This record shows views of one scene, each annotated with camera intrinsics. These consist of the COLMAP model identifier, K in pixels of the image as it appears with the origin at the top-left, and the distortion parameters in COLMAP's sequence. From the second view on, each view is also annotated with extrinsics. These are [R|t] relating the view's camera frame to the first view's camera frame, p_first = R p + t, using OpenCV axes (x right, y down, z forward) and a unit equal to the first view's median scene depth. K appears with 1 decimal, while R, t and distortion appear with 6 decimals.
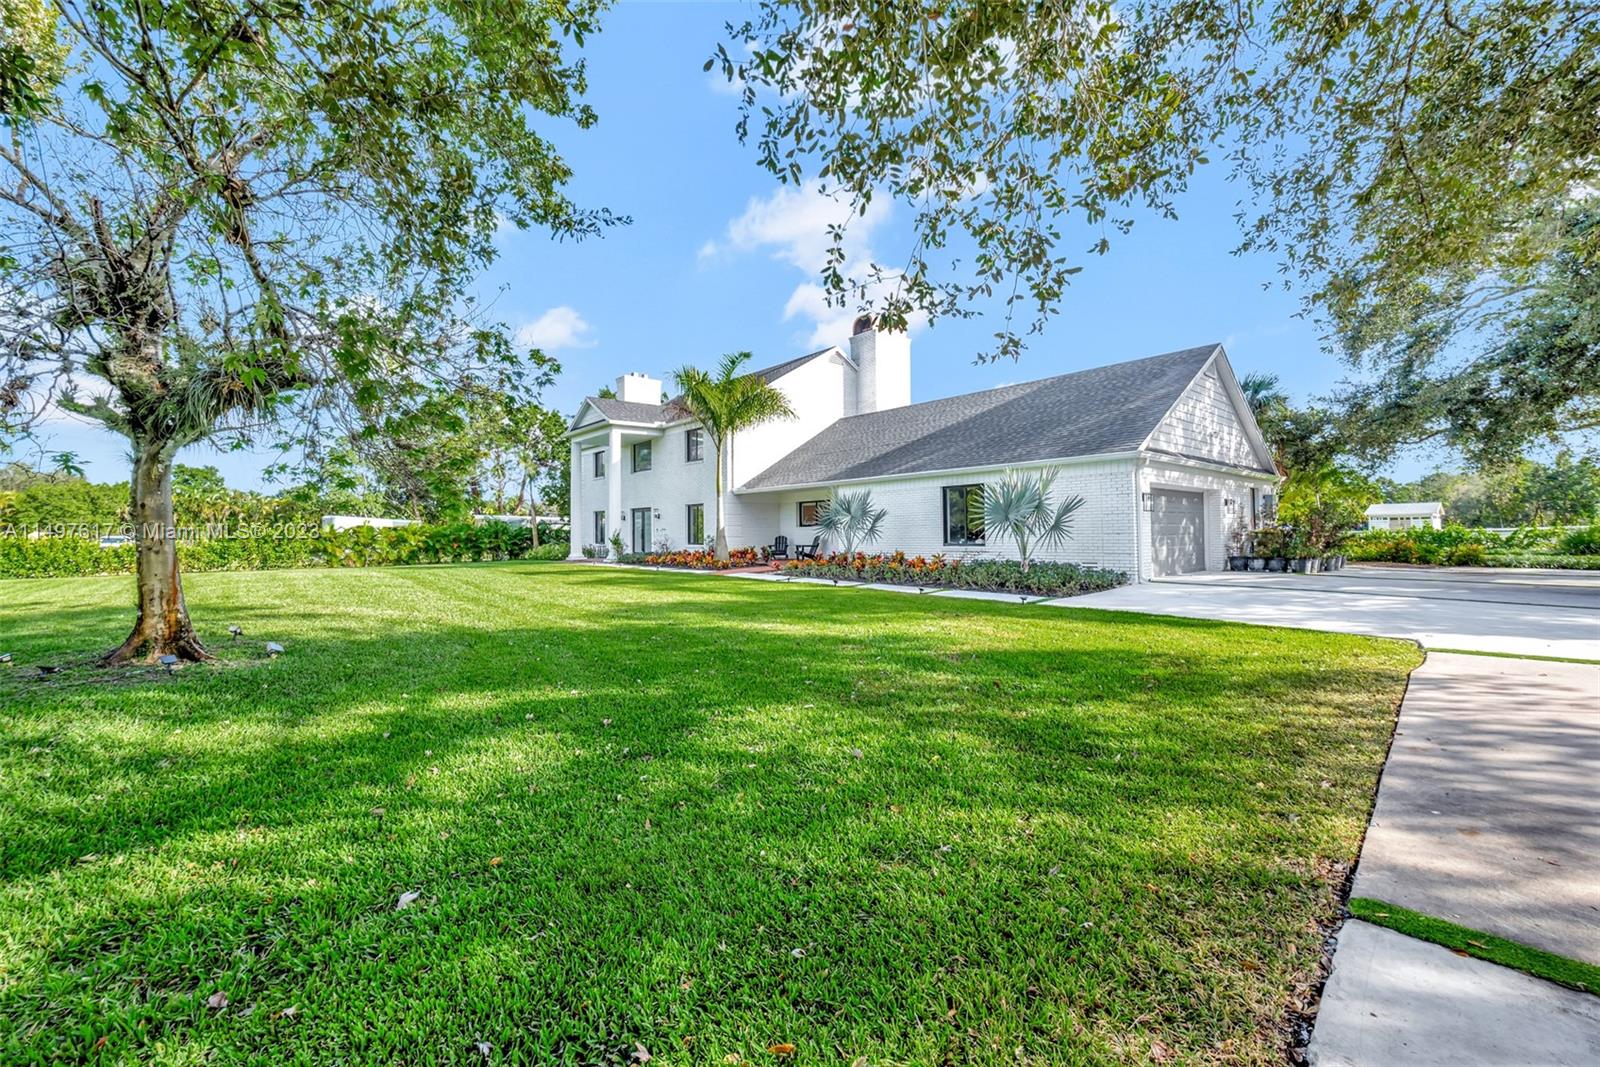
lens RADIAL K [[635.8, 0, 798.4], [0, 635.8, 541.4], [0, 0, 1]] dist [-0.000649, -0.000242]
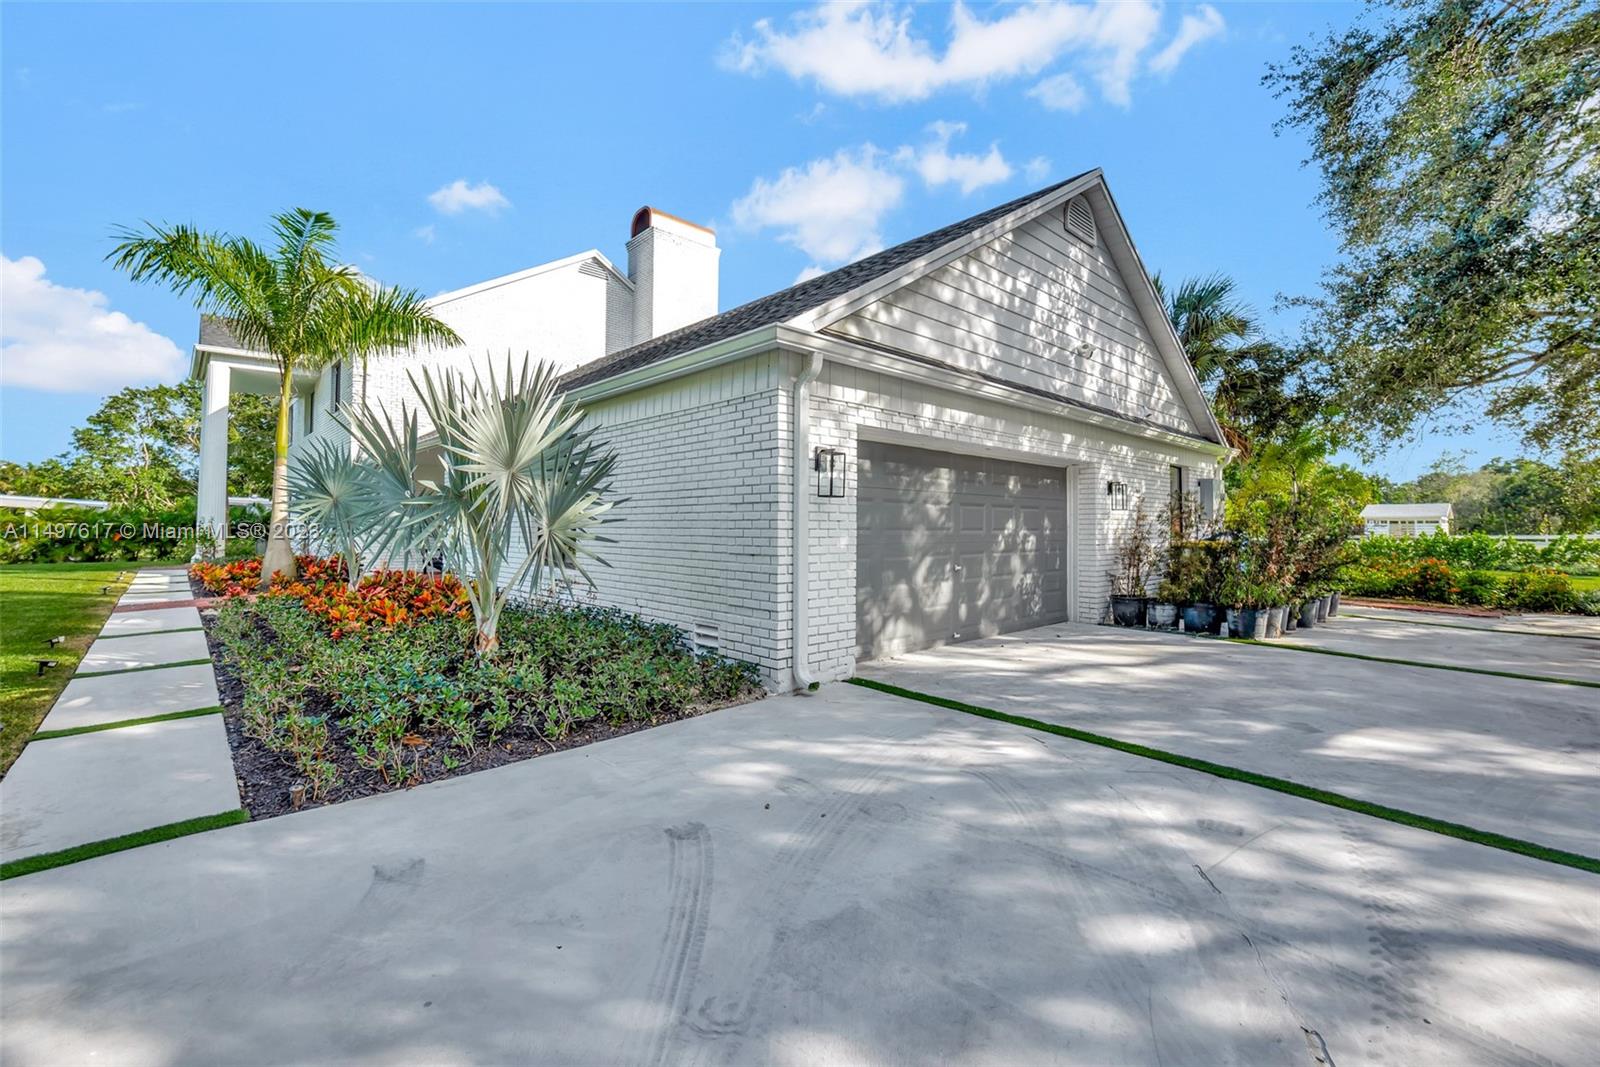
lens RADIAL K [[658.5, 0, 800.0], [0, 658.5, 533.5], [0, 0, 1]] dist [0.001675, 0.000370]
pose [[0.999460, 0.016756, 0.028250, 0.355367], [-0.016724, 0.999859, -0.001356, -0.017676], [-0.028269, 0.000883, 0.999600, 0.415574]]
